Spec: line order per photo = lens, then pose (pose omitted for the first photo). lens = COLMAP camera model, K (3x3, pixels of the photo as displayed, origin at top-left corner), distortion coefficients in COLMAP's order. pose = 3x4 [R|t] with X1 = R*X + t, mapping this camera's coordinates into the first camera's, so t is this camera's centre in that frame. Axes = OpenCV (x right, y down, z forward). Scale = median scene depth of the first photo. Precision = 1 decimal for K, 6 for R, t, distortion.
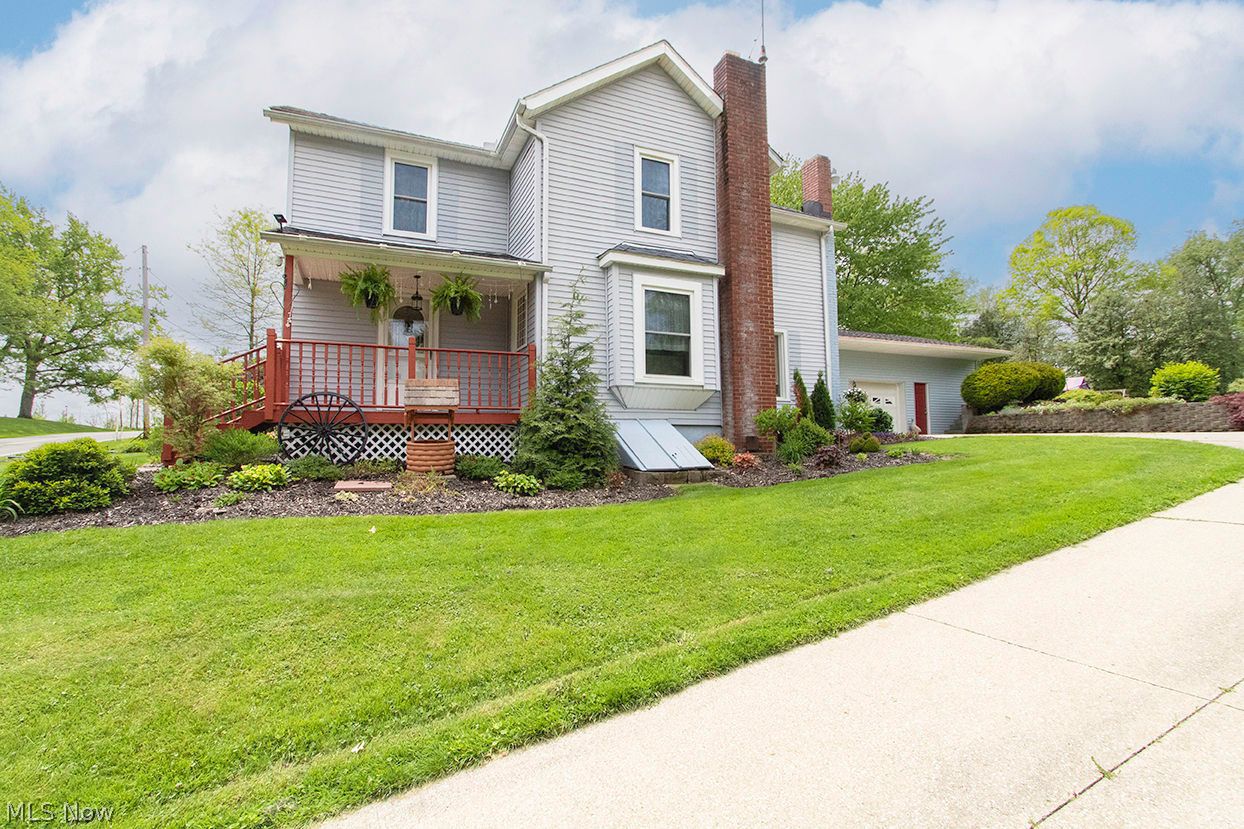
lens RADIAL K [[586.6, 0, 621.2], [0, 586.6, 405.0], [0, 0, 1]] dist [0.003610, 0.002207]
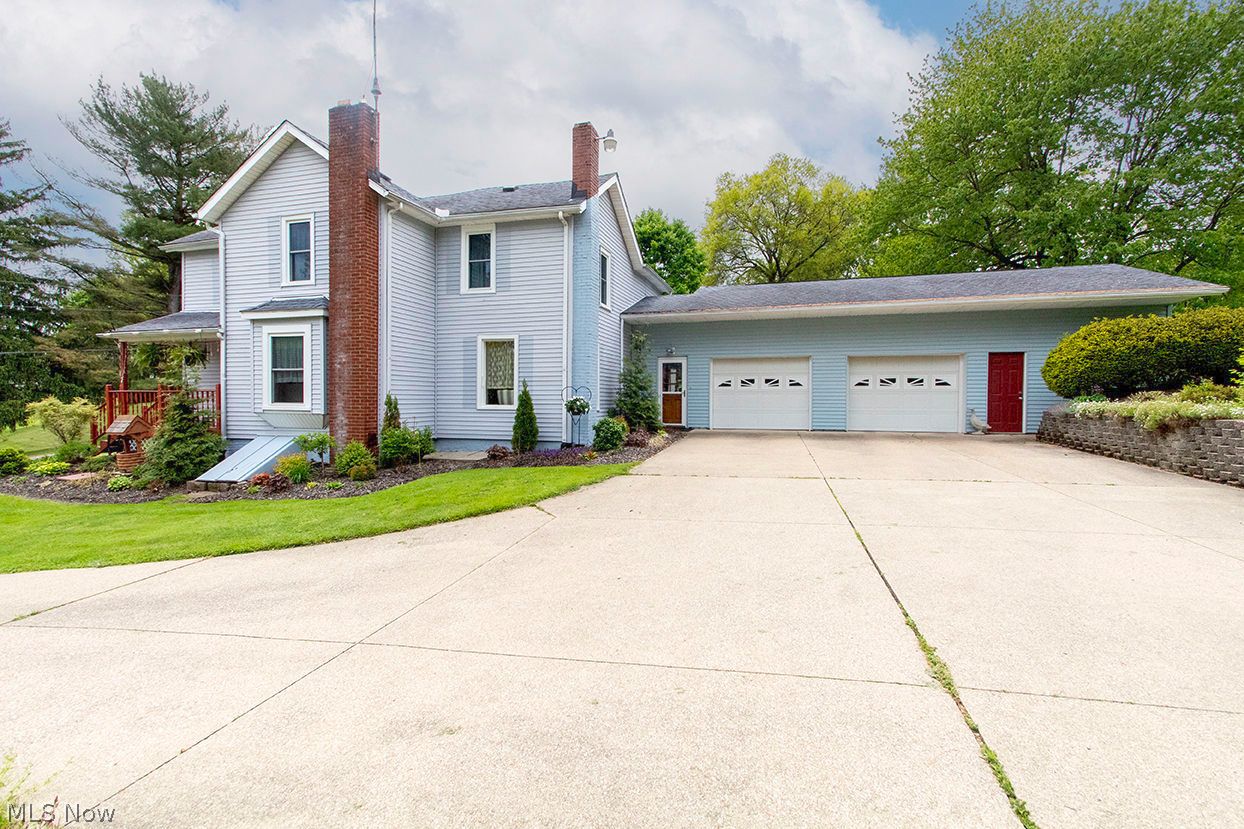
lens RADIAL K [[586.6, 0, 585.9], [0, 586.6, 412.5], [0, 0, 1]] dist [0.003610, 0.002207]
pose [[0.743298, 0.028004, -0.668374, 1.332188], [0.042638, 0.995109, 0.089112, -0.109251], [0.667600, -0.094735, 0.738469, 0.463945]]
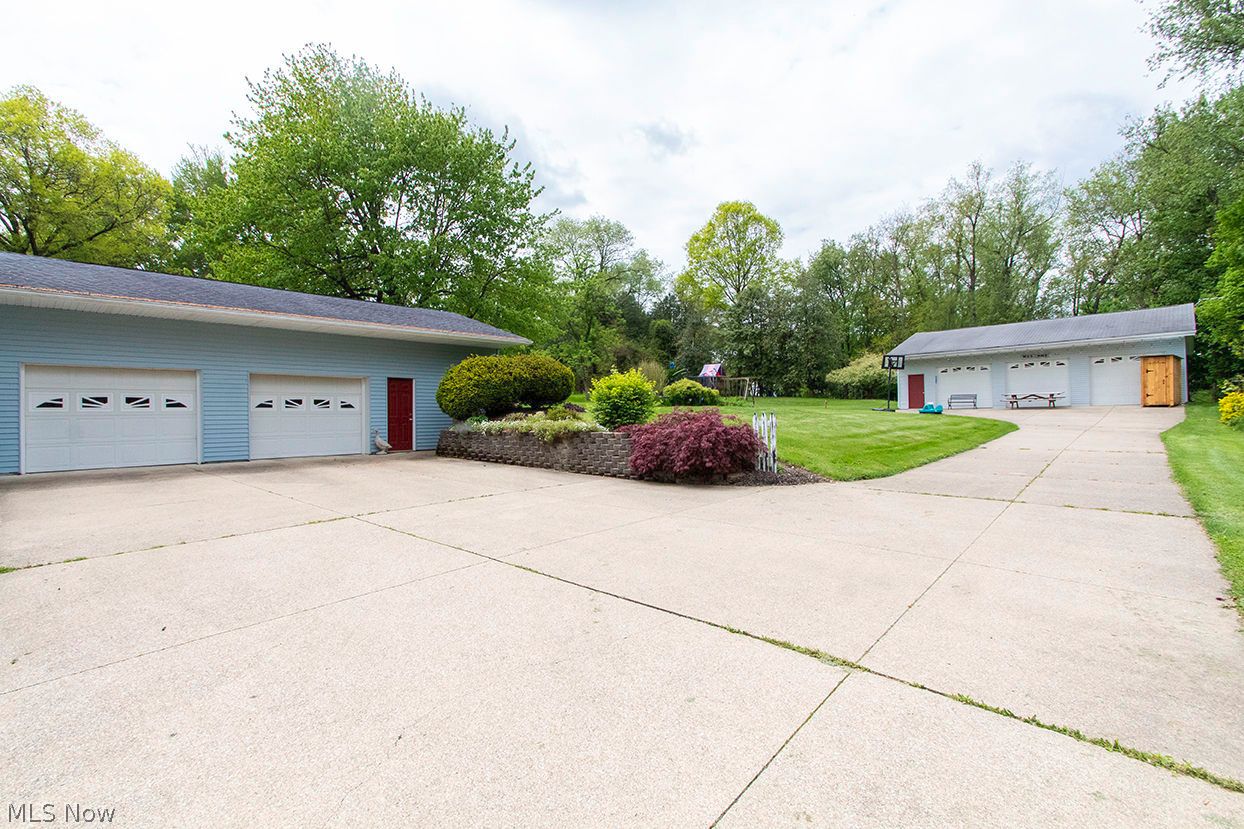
lens RADIAL K [[586.6, 0, 624.8], [0, 586.6, 410.8], [0, 0, 1]] dist [0.003610, 0.002207]
pose [[0.918734, 0.001894, 0.394871, 1.062393], [-0.027597, 0.997851, 0.059423, -0.106421], [-0.393911, -0.065491, 0.916813, 0.524281]]
